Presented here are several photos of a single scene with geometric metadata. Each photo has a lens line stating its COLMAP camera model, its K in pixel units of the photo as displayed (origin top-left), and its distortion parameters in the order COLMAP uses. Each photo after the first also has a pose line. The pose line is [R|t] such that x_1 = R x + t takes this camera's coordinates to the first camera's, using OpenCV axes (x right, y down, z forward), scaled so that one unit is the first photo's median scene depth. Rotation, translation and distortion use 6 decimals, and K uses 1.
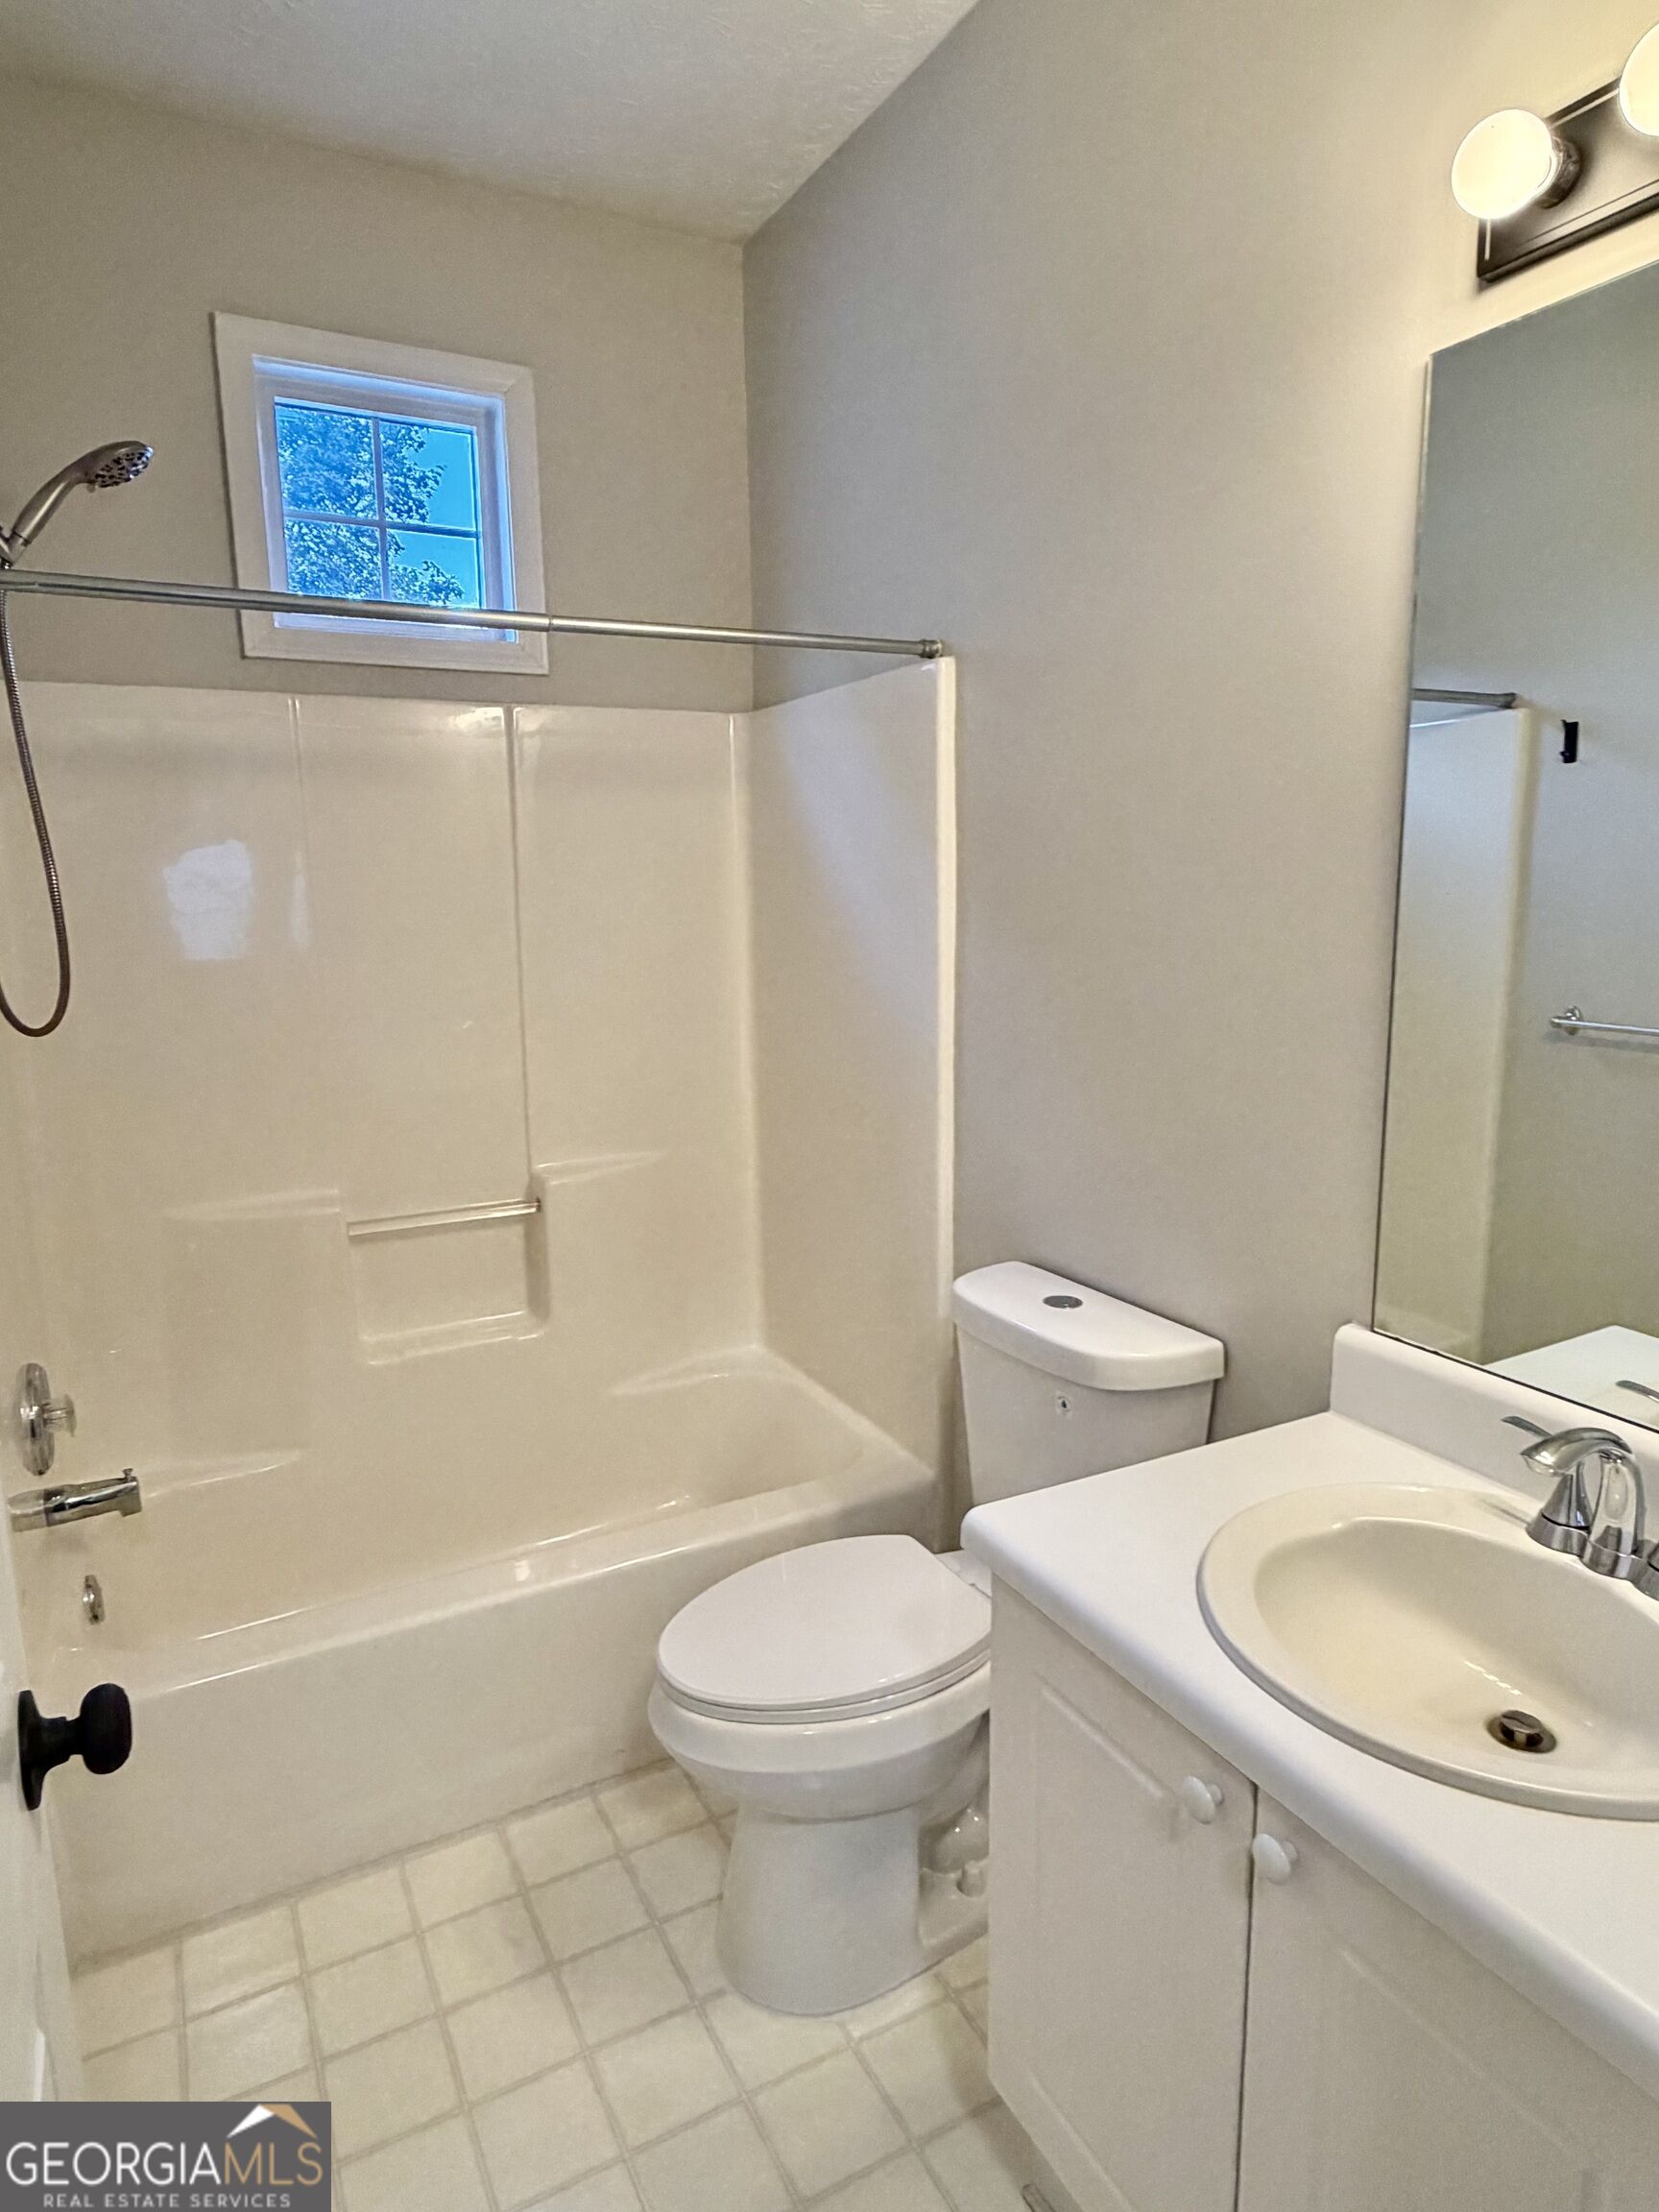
lens RADIAL K [[1309.8, 0, 829.5], [0, 1309.8, 1106.0], [0, 0, 1]] dist [-0.000474, 0.000615]
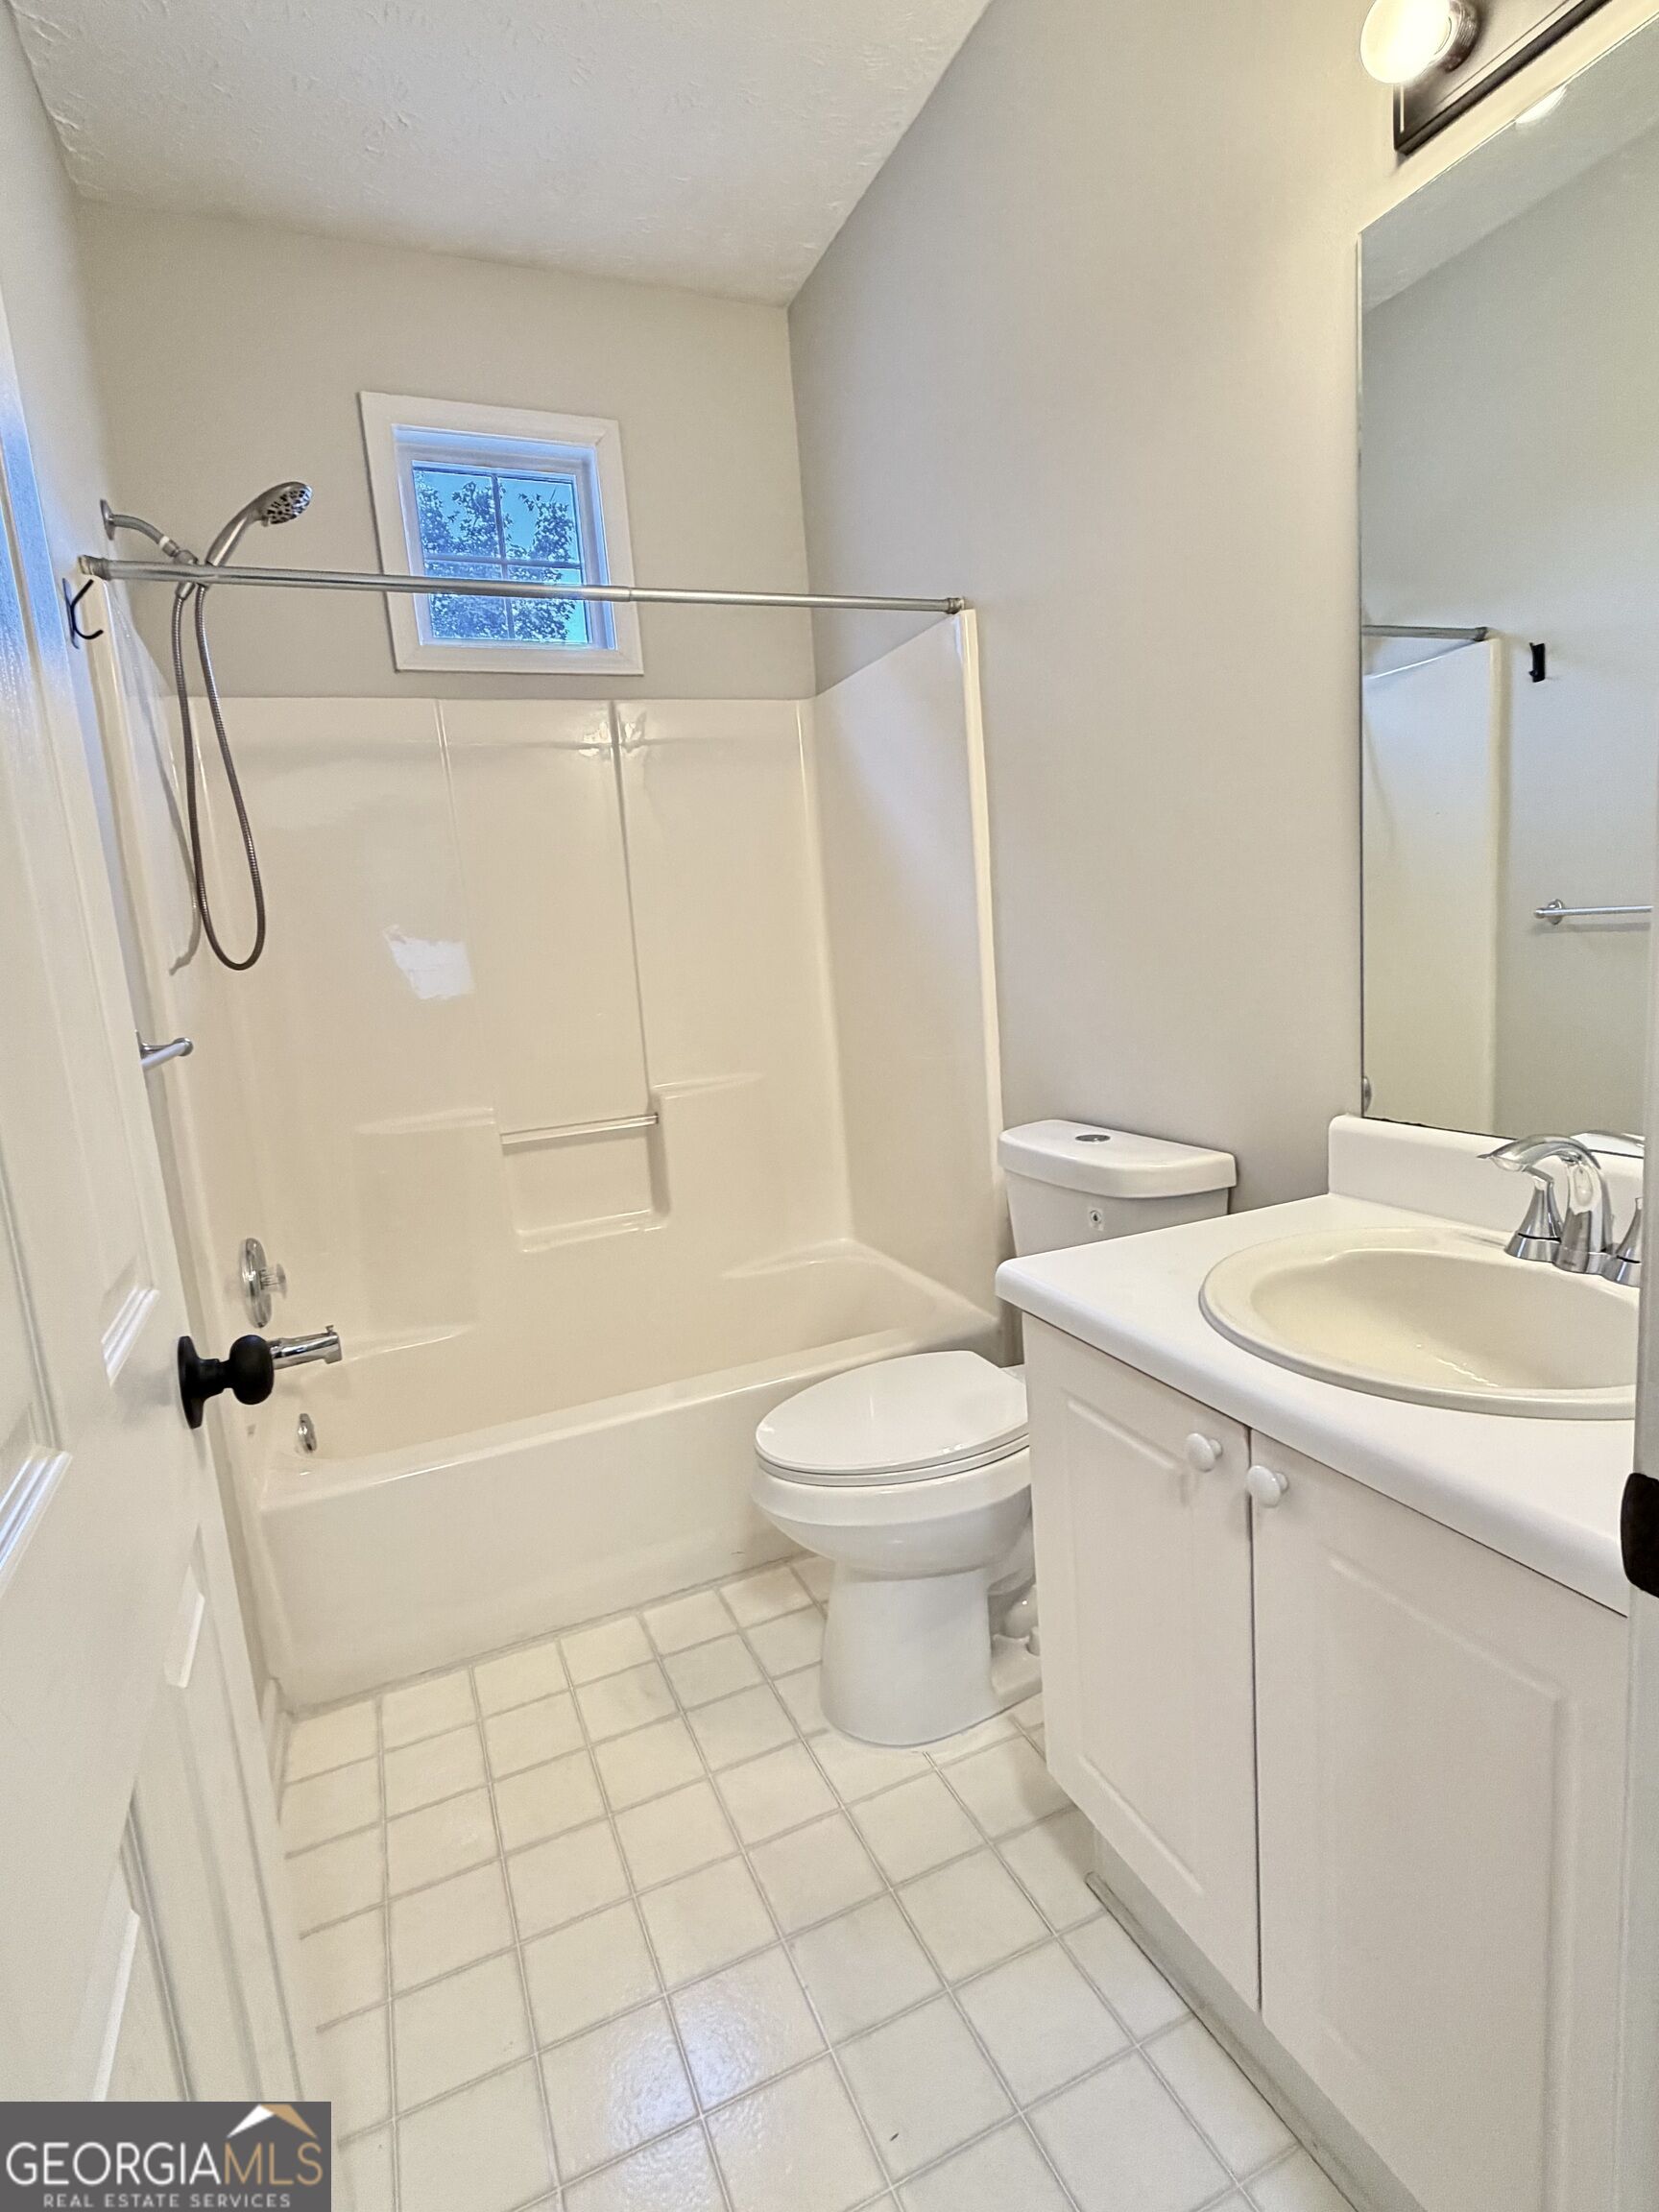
lens RADIAL K [[1104.0, 0, 829.5], [0, 1104.0, 1106.0], [0, 0, 1]] dist [-0.000783, -0.000325]
pose [[0.994938, -0.049884, -0.087235, 0.033368], [0.048584, 0.998675, -0.016961, 0.125166], [0.087966, 0.012637, 0.996043, 0.010989]]
